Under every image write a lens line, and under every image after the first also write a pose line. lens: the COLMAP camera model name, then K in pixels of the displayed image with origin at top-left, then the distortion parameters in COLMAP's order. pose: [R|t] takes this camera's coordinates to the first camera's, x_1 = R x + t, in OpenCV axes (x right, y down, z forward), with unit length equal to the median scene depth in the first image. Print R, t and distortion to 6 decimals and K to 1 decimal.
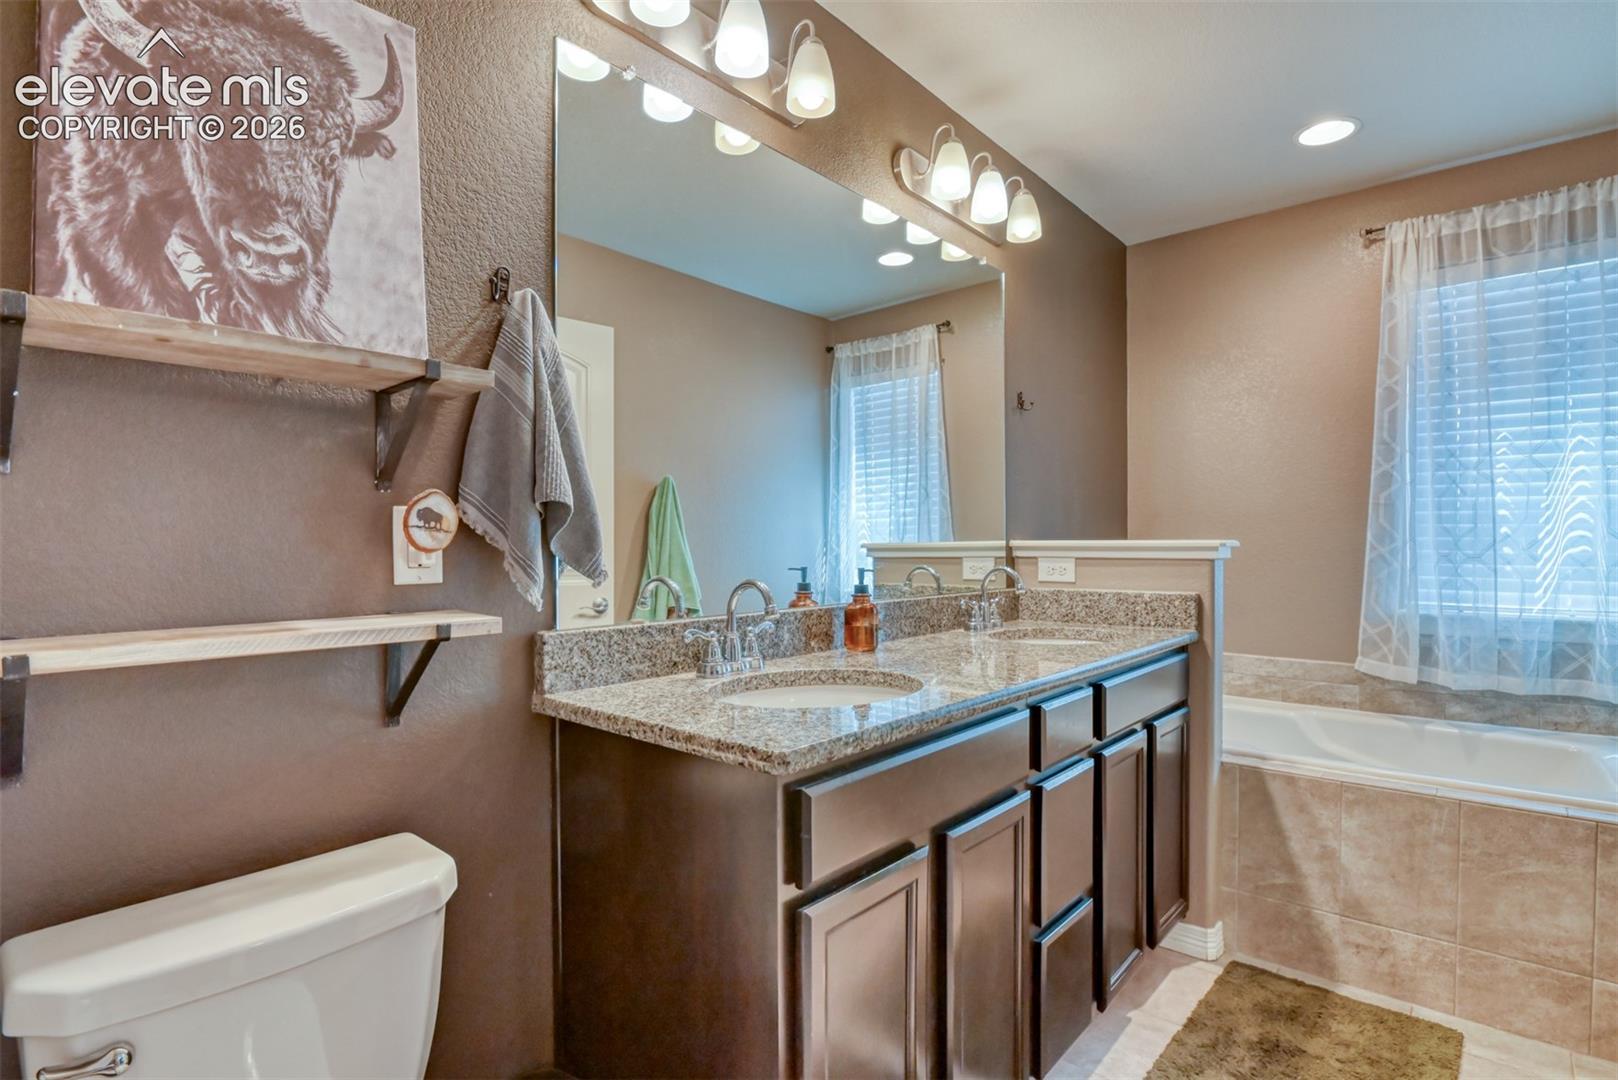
lens RADIAL K [[801.0, 0, 800.4], [0, 801.0, 552.2], [0, 0, 1]] dist [-0.029652, -0.000022]
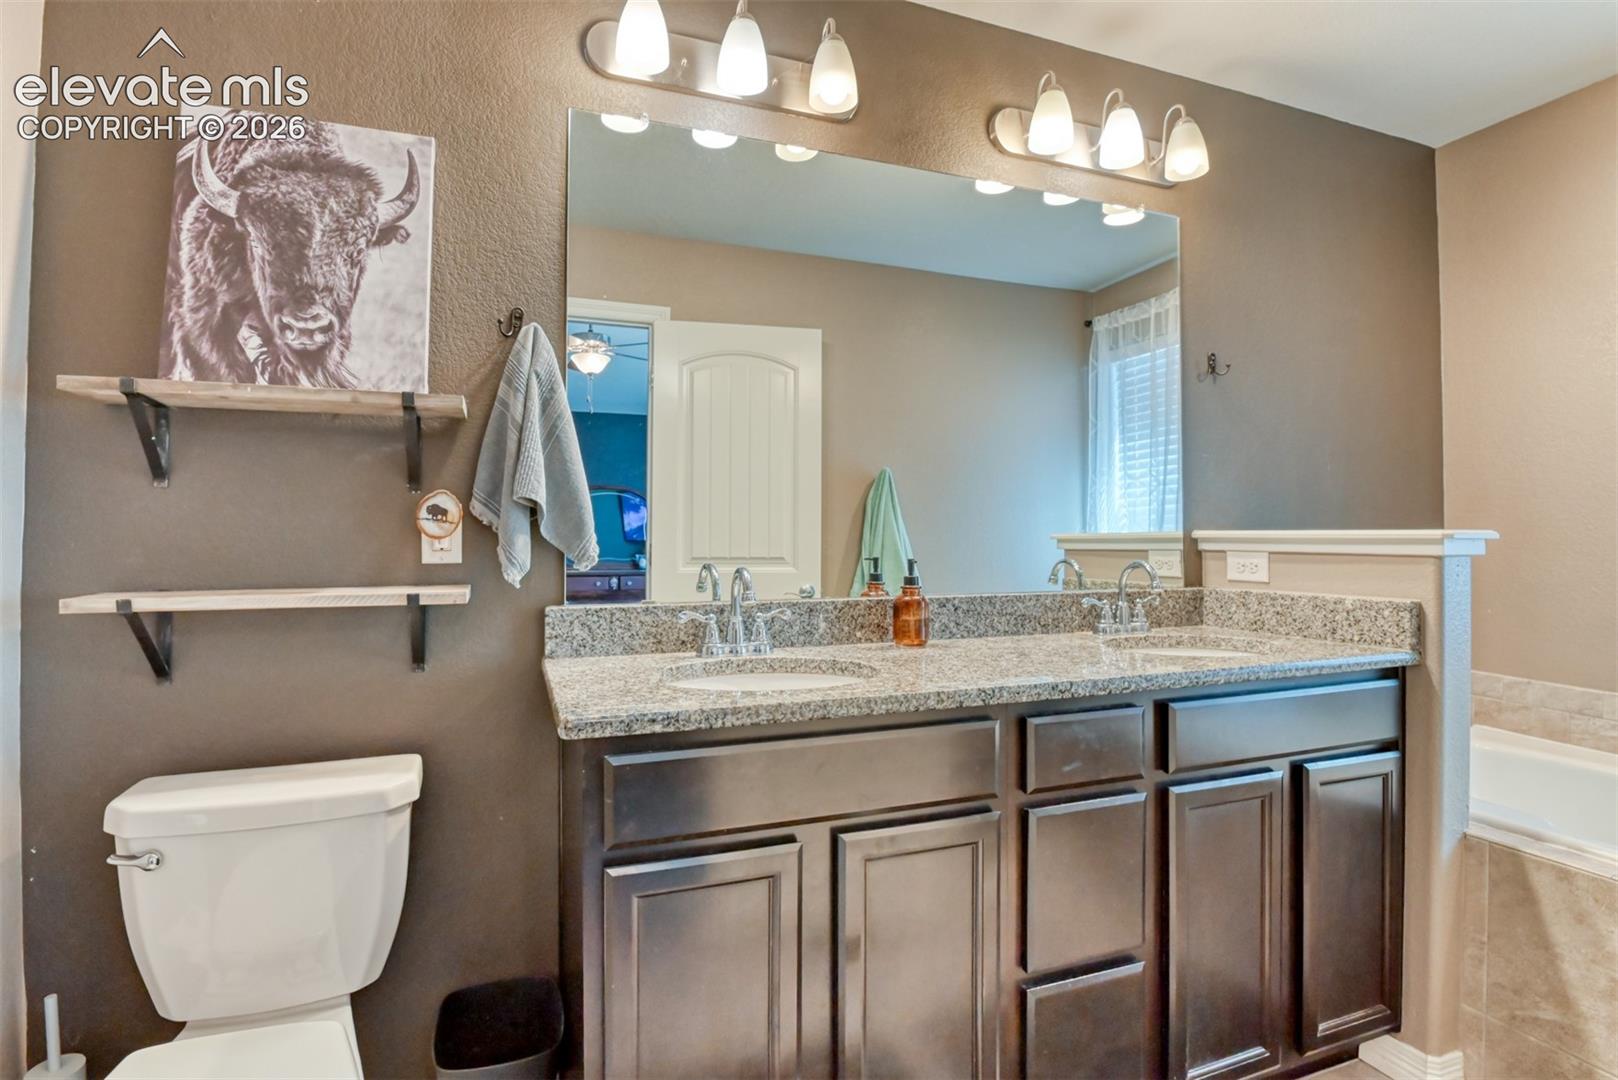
lens RADIAL K [[801.0, 0, 796.9], [0, 801.0, 528.9], [0, 0, 1]] dist [-0.029652, -0.000022]
pose [[0.880503, -0.000822, -0.474040, 0.522088], [-0.007732, 0.999841, -0.016097, 0.000173], [0.473977, 0.017839, 0.880356, 0.109887]]
